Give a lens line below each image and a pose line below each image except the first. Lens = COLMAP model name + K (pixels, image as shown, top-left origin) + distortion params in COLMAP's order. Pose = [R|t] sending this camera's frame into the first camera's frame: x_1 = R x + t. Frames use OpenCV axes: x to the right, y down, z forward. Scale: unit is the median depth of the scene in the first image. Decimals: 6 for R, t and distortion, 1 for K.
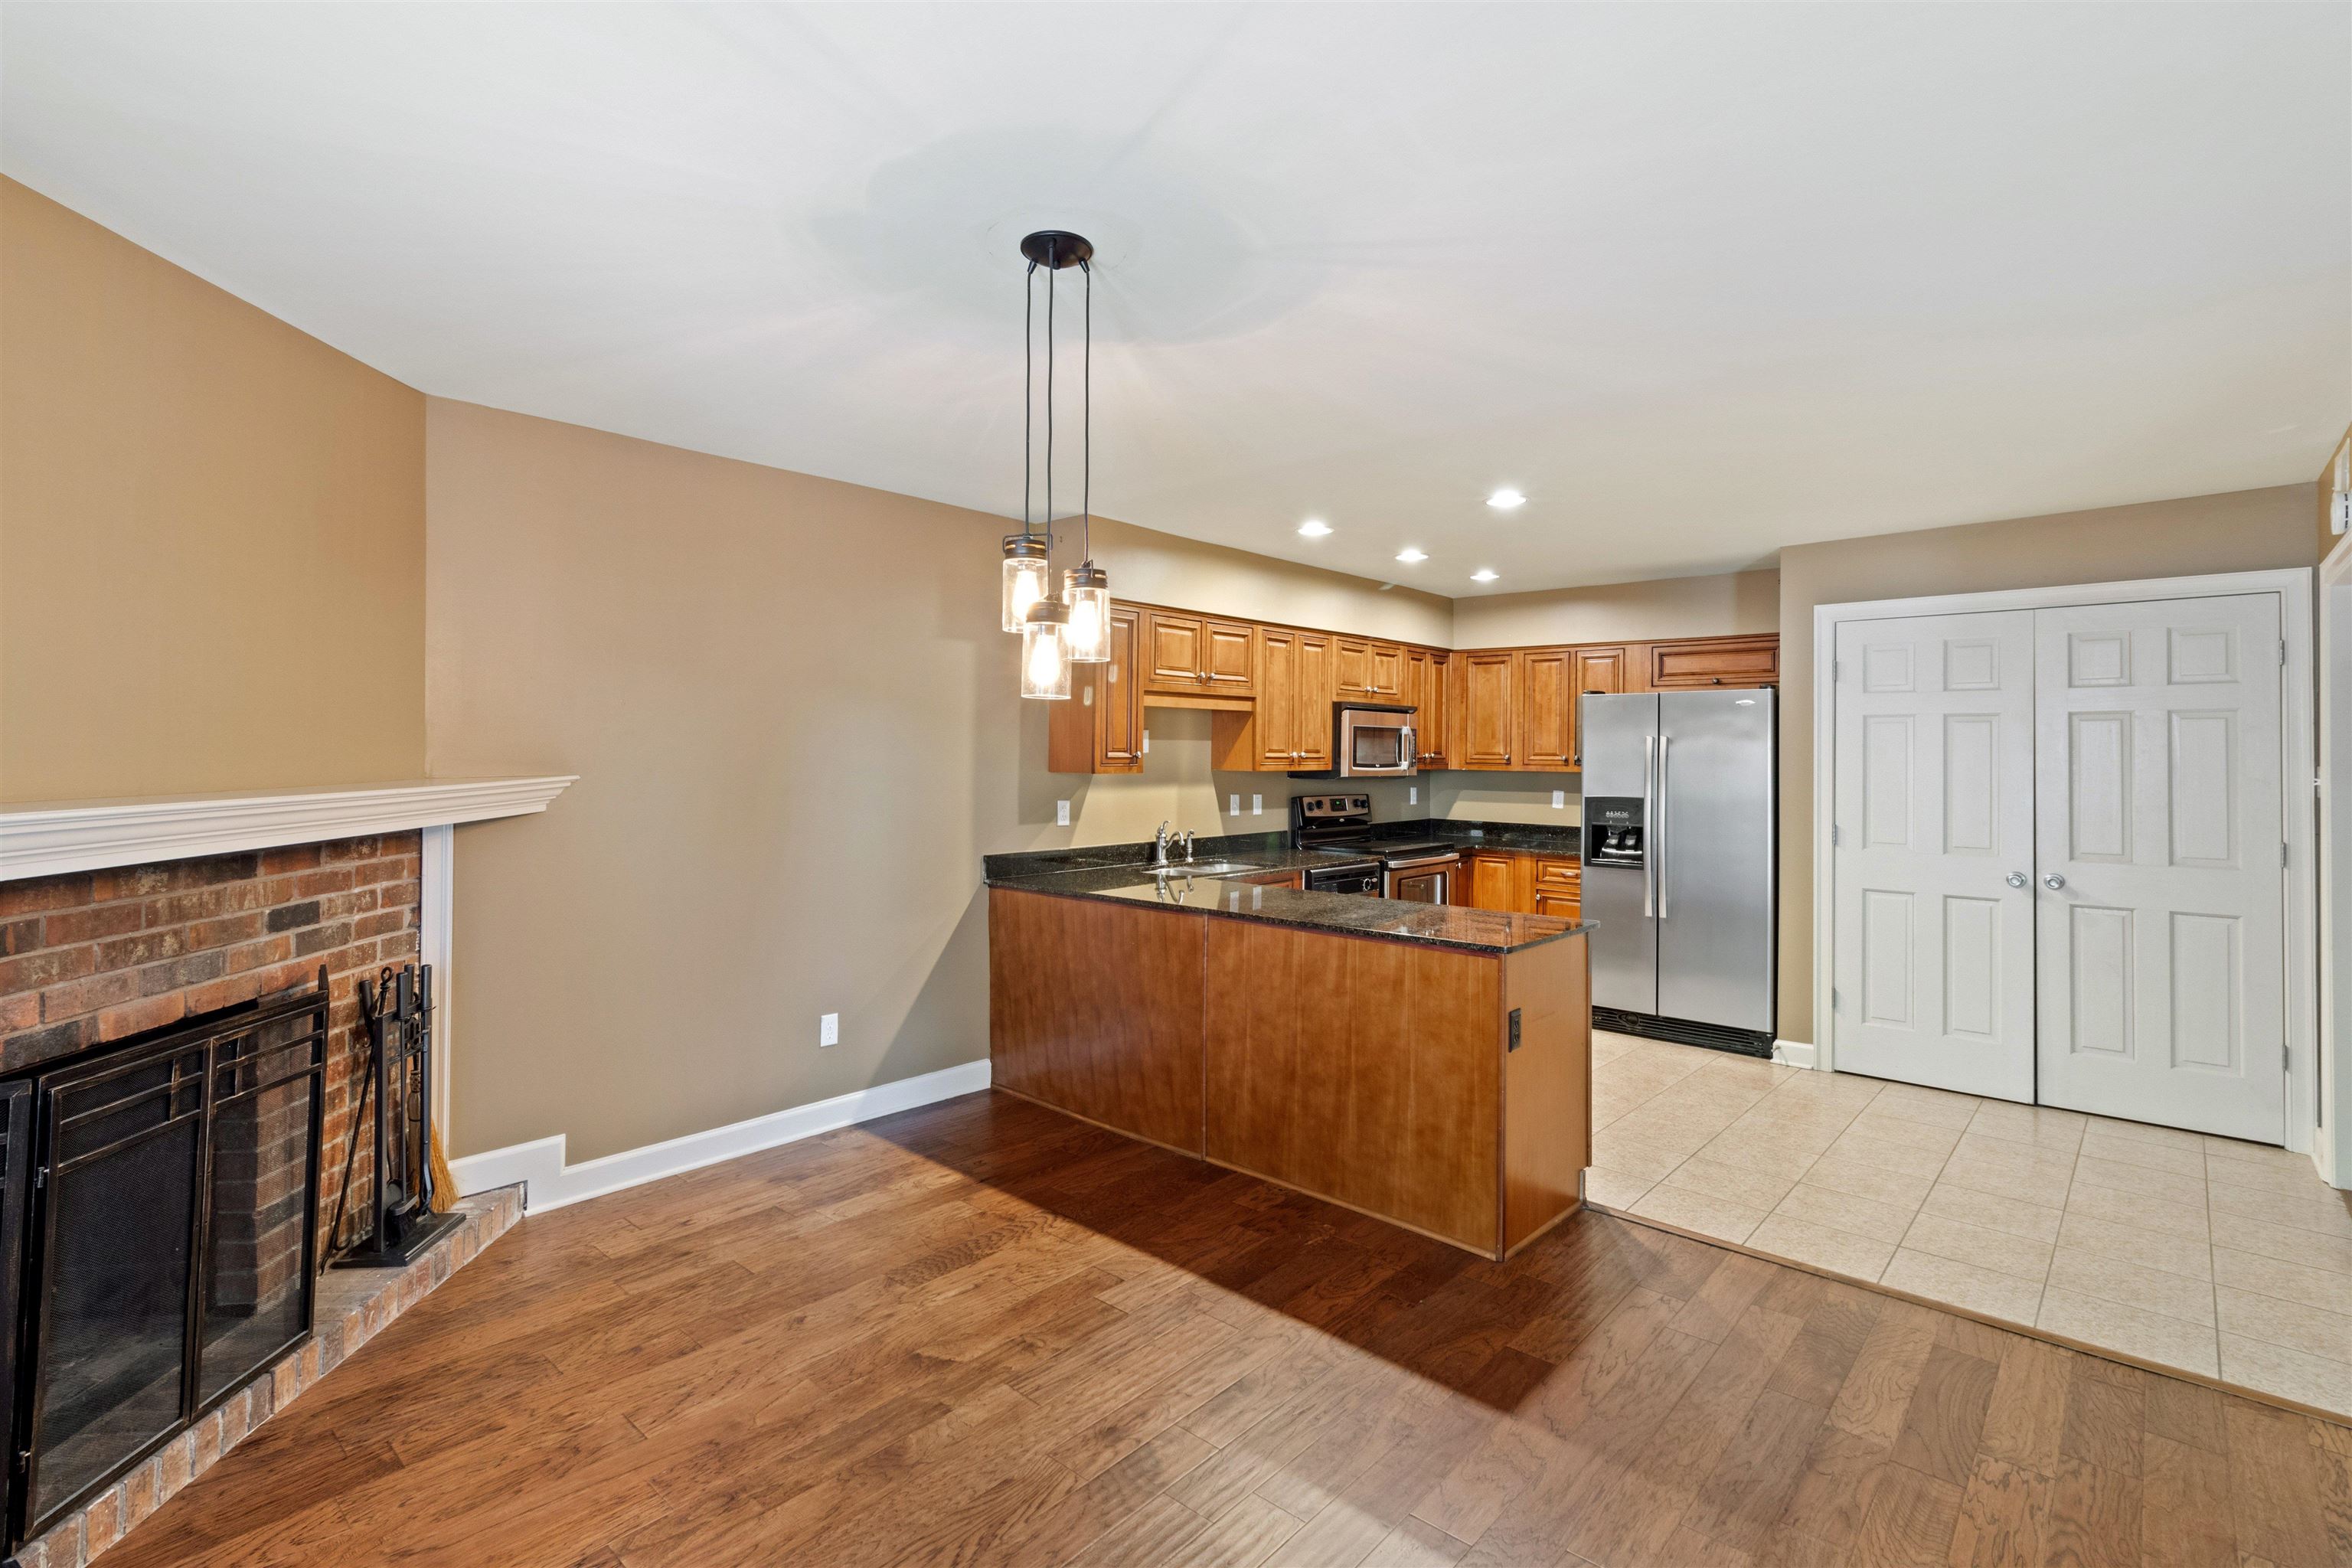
lens RADIAL K [[1095.2, 0, 1157.6], [0, 1095.2, 741.4], [0, 0, 1]] dist [-0.001044, -0.000013]
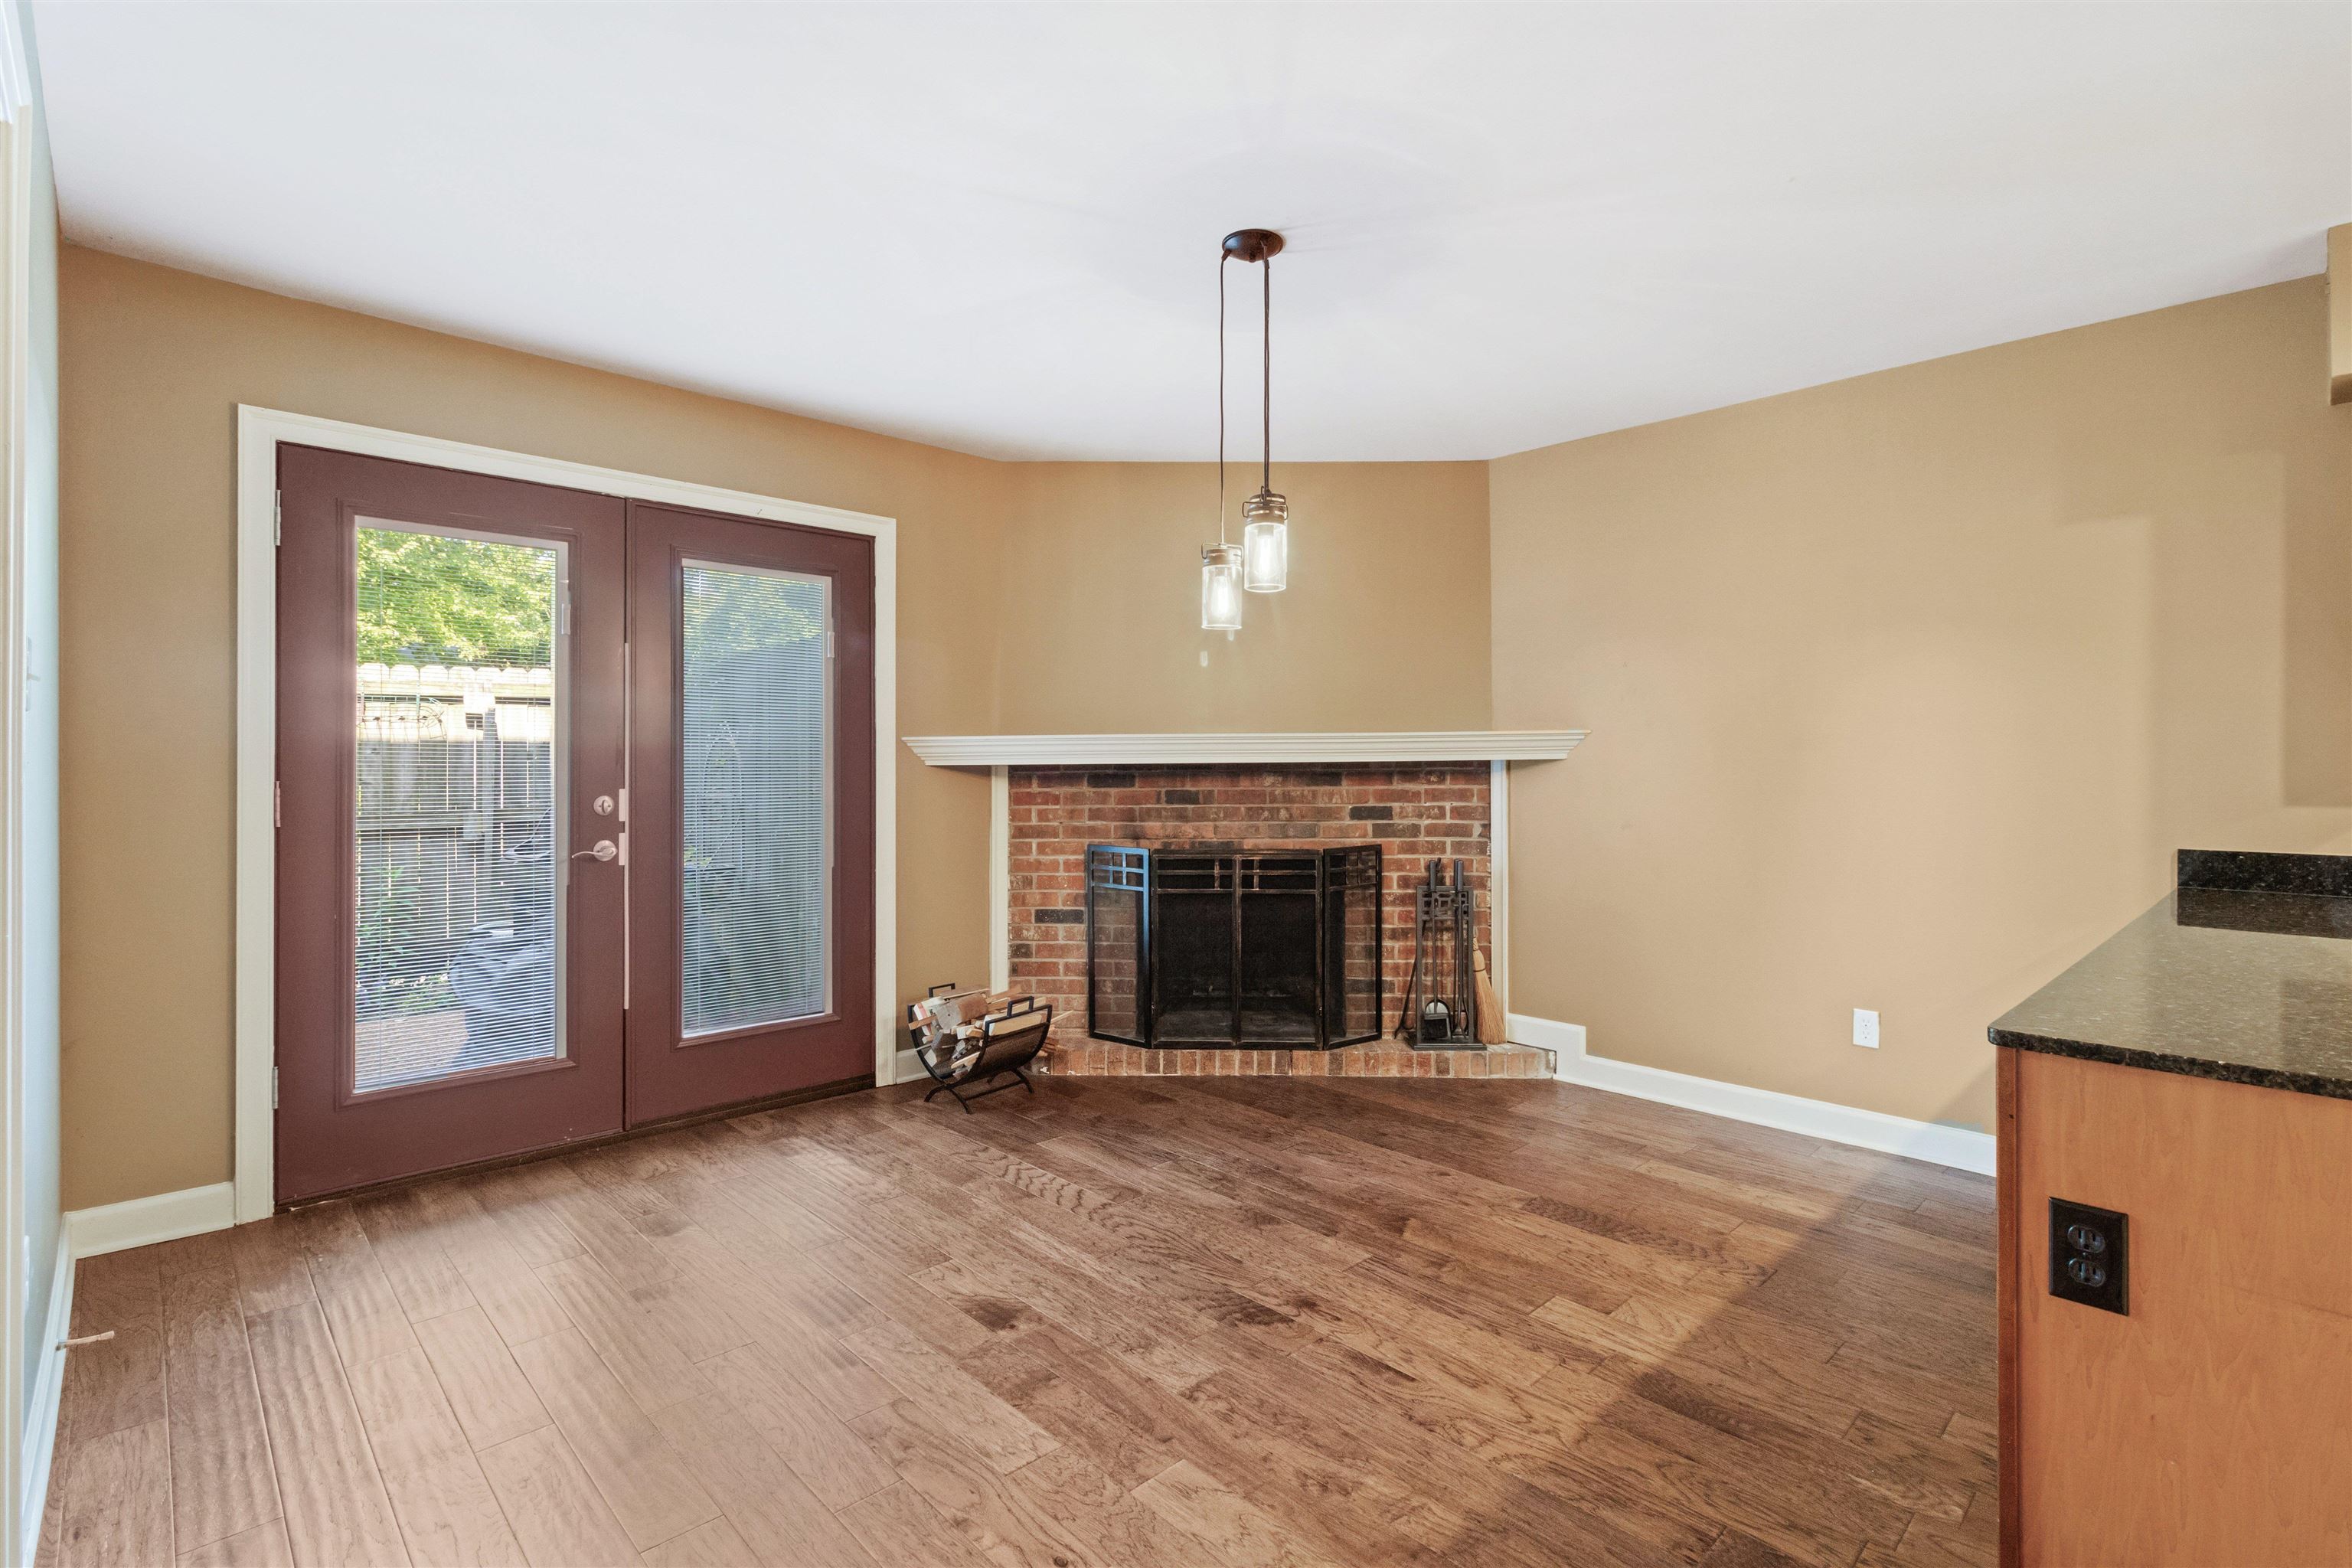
lens RADIAL K [[1086.0, 0, 1168.0], [0, 1086.0, 762.3], [0, 0, 1]] dist [-0.000639, 0.000732]
pose [[-0.073892, -0.010552, -0.997210, 0.493736], [0.008445, 0.999902, -0.011207, 0.055138], [0.997231, -0.009250, -0.073795, 0.454700]]
